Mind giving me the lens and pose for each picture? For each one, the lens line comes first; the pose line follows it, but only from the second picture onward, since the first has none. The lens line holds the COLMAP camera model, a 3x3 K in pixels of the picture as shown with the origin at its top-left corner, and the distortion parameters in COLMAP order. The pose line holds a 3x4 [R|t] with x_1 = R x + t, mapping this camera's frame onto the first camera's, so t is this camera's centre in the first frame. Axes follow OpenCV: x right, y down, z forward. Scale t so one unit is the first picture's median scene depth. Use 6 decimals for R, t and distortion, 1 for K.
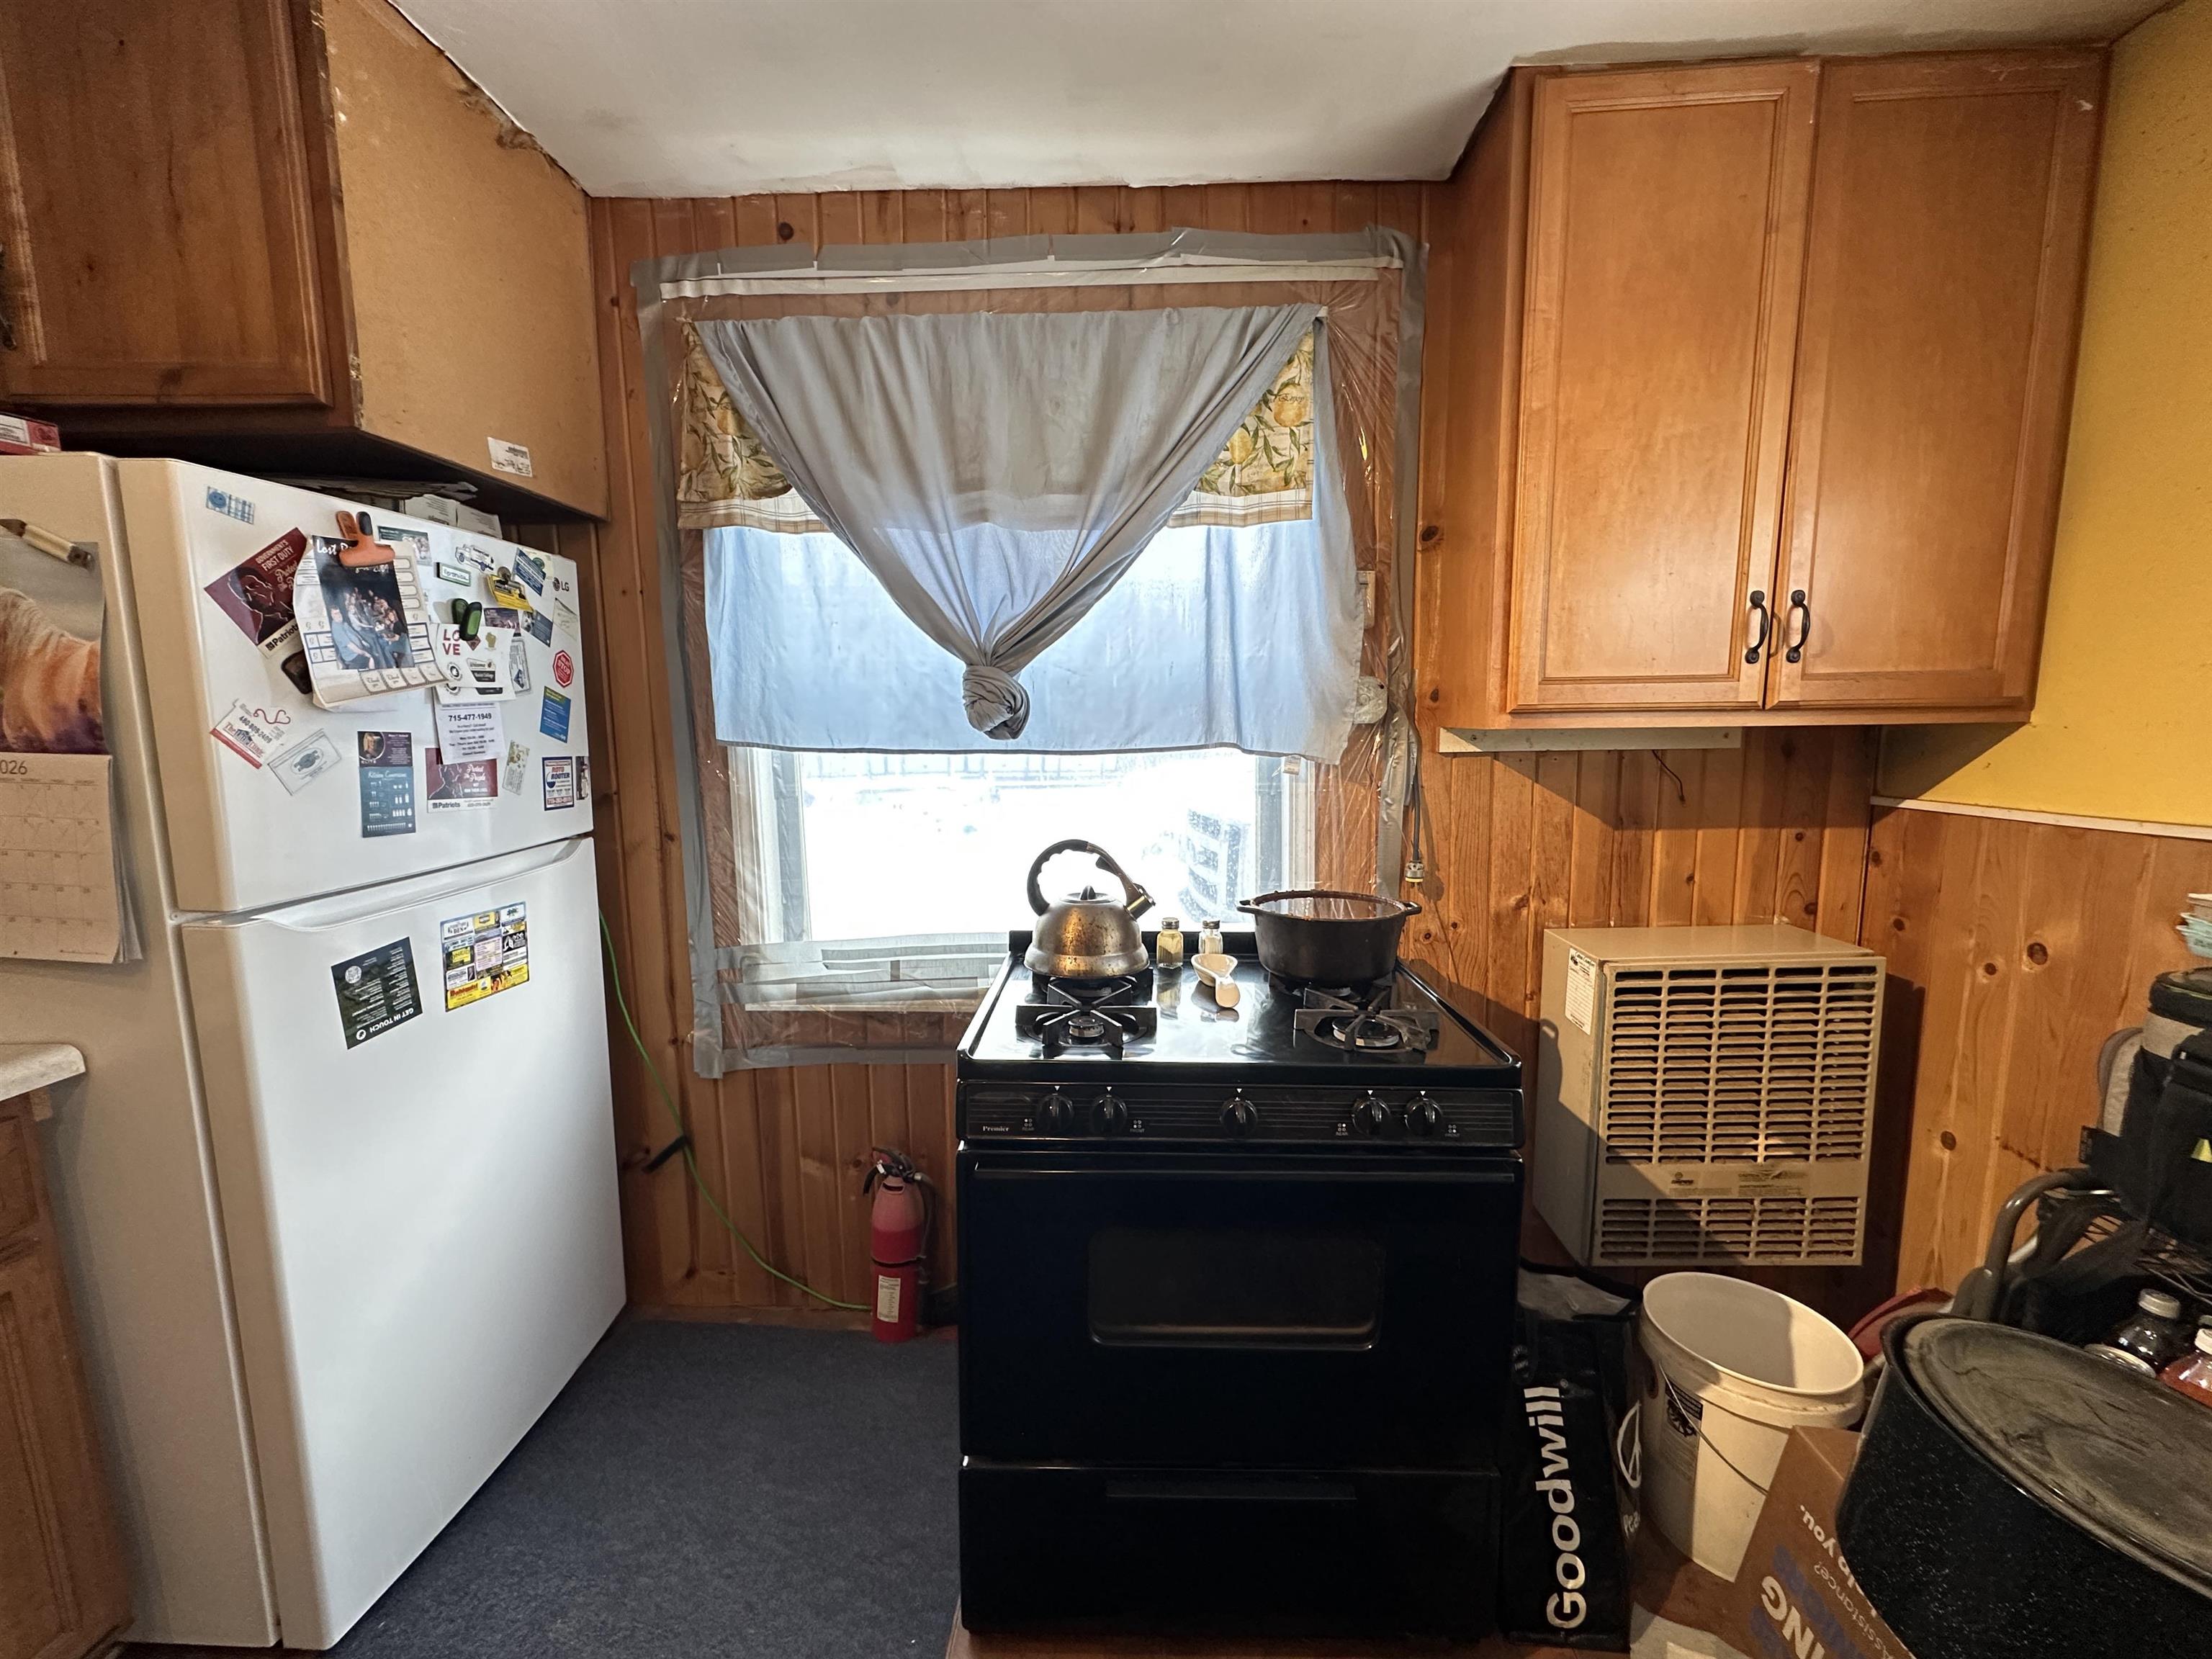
lens RADIAL K [[886.9, 0, 1114.1], [0, 886.9, 832.3], [0, 0, 1]] dist [-0.003337, 0.000184]
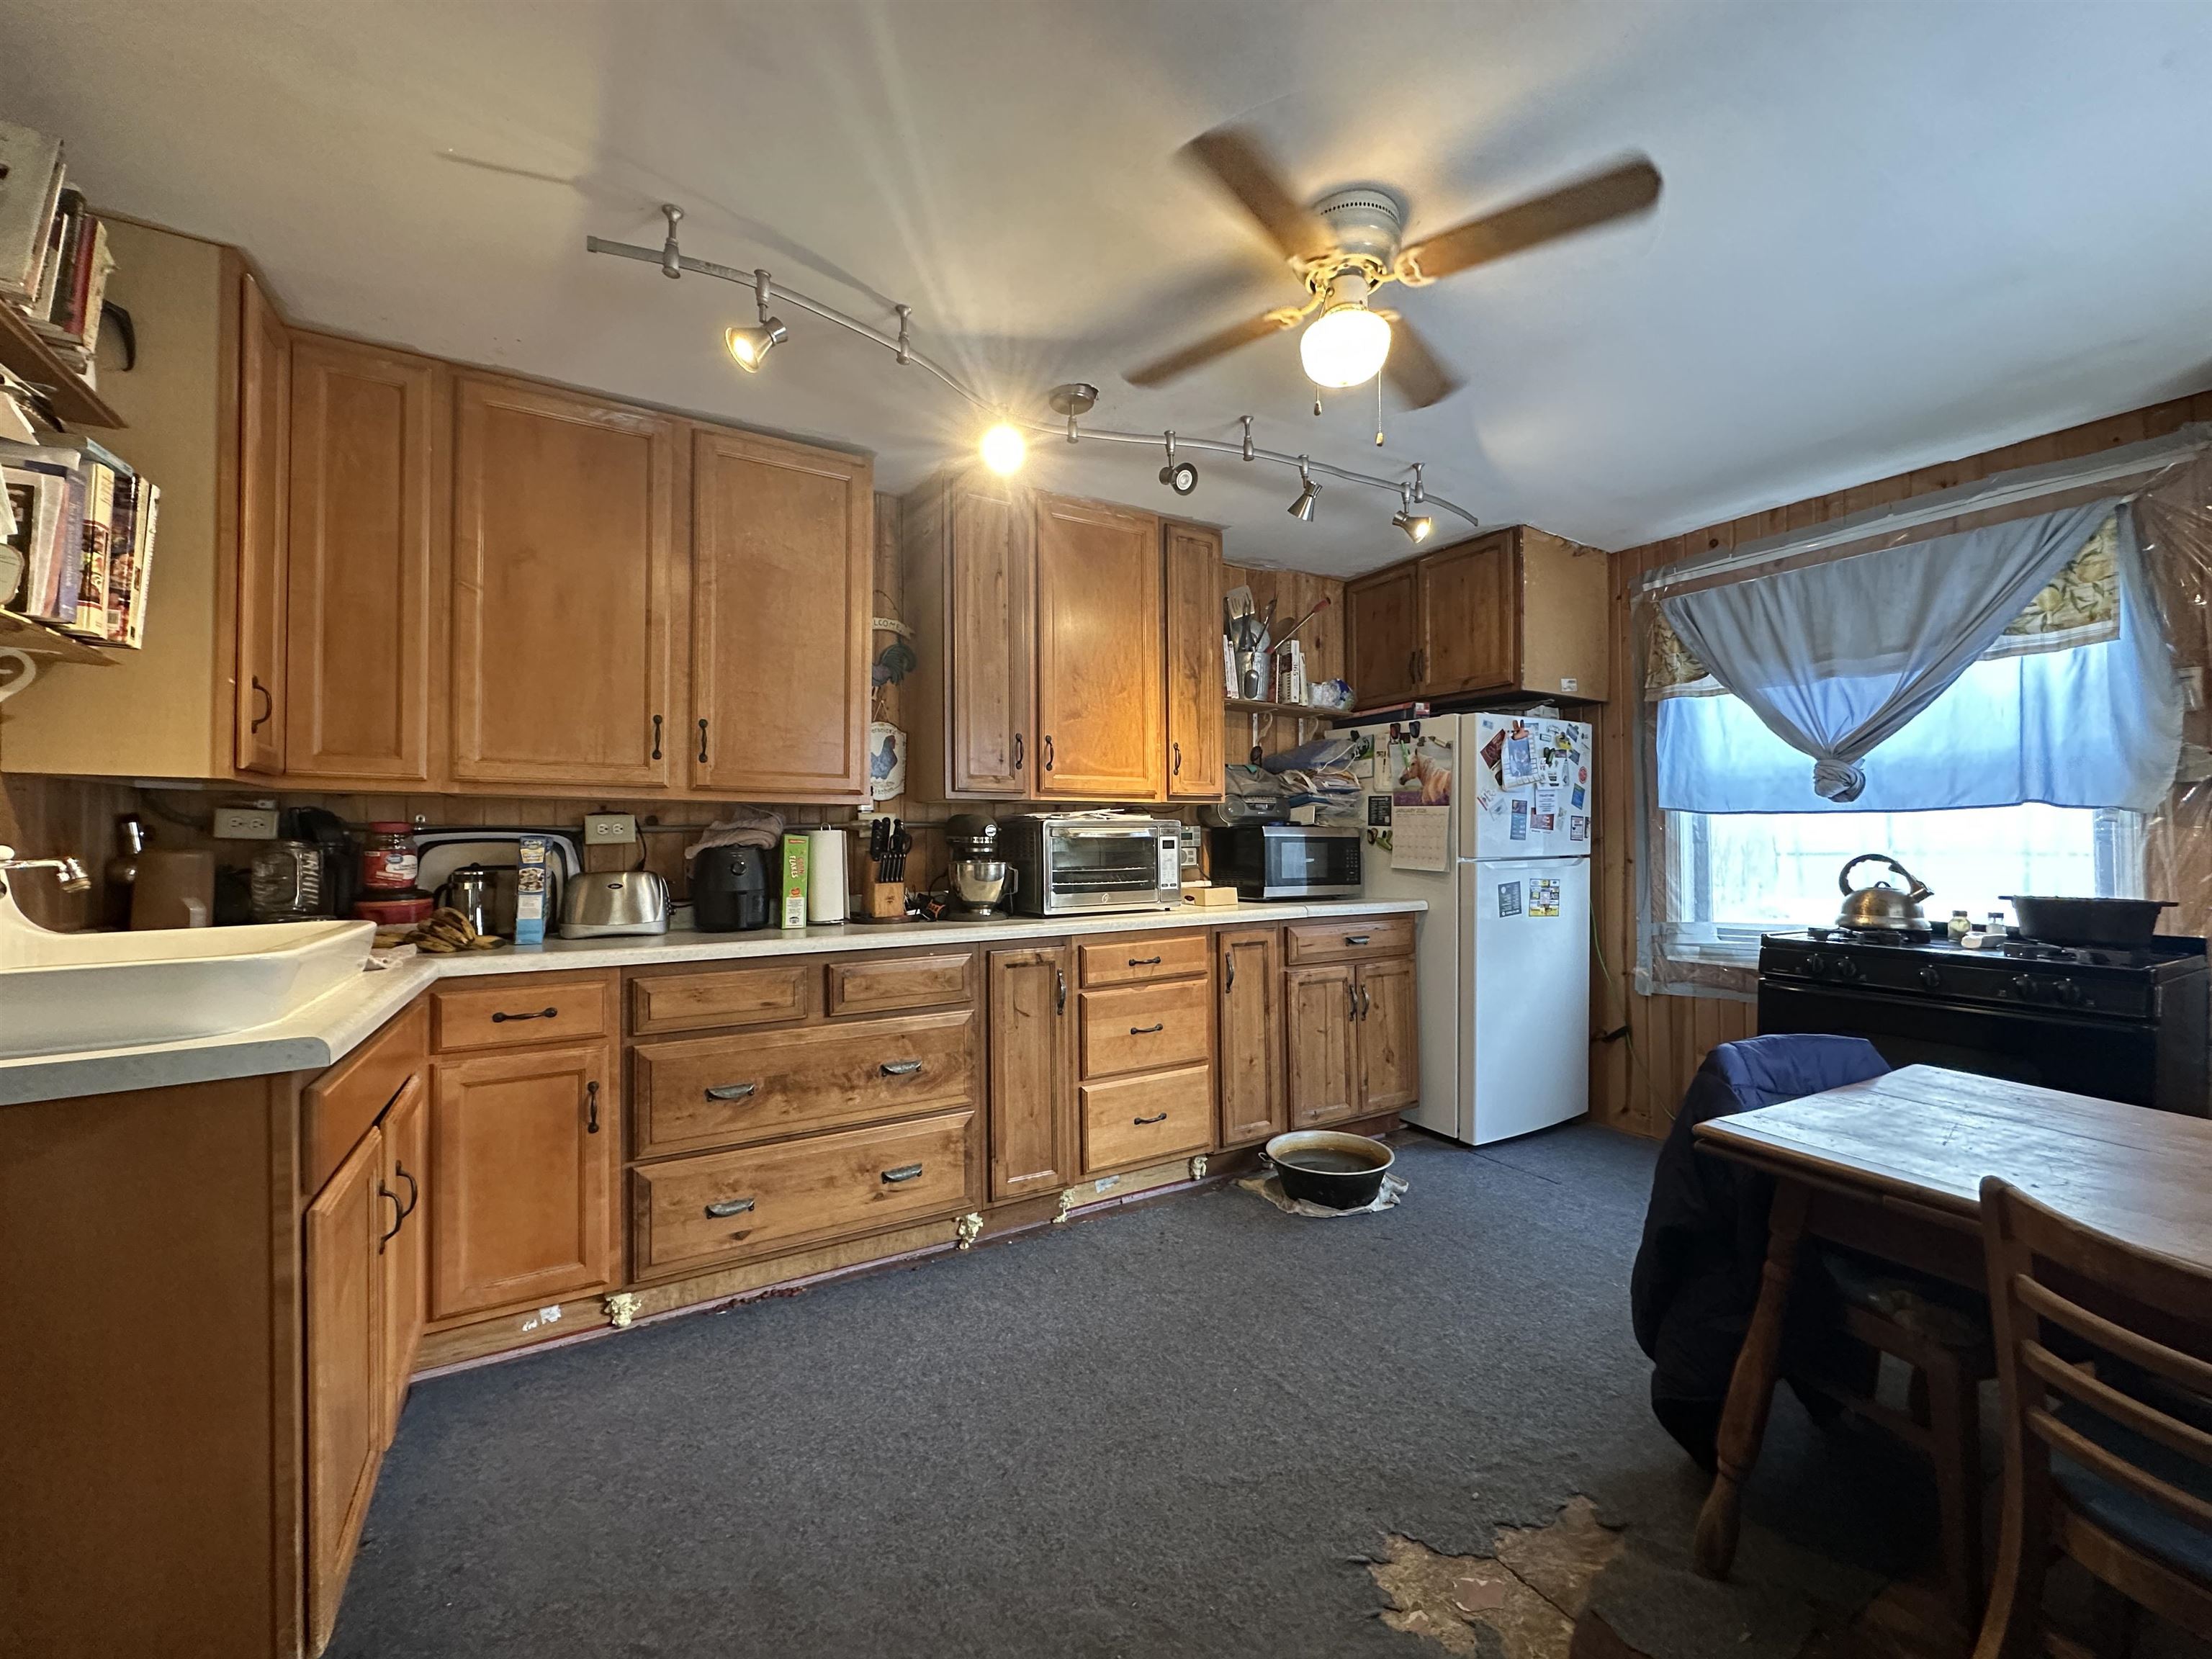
lens RADIAL K [[886.9, 0, 1100.8], [0, 886.9, 833.5], [0, 0, 1]] dist [-0.003337, 0.000184]
pose [[0.538958, -0.003194, -0.842327, 0.536470], [-0.111821, 0.990871, -0.075305, 0.240278], [0.834878, 0.134776, 0.533680, -1.065920]]
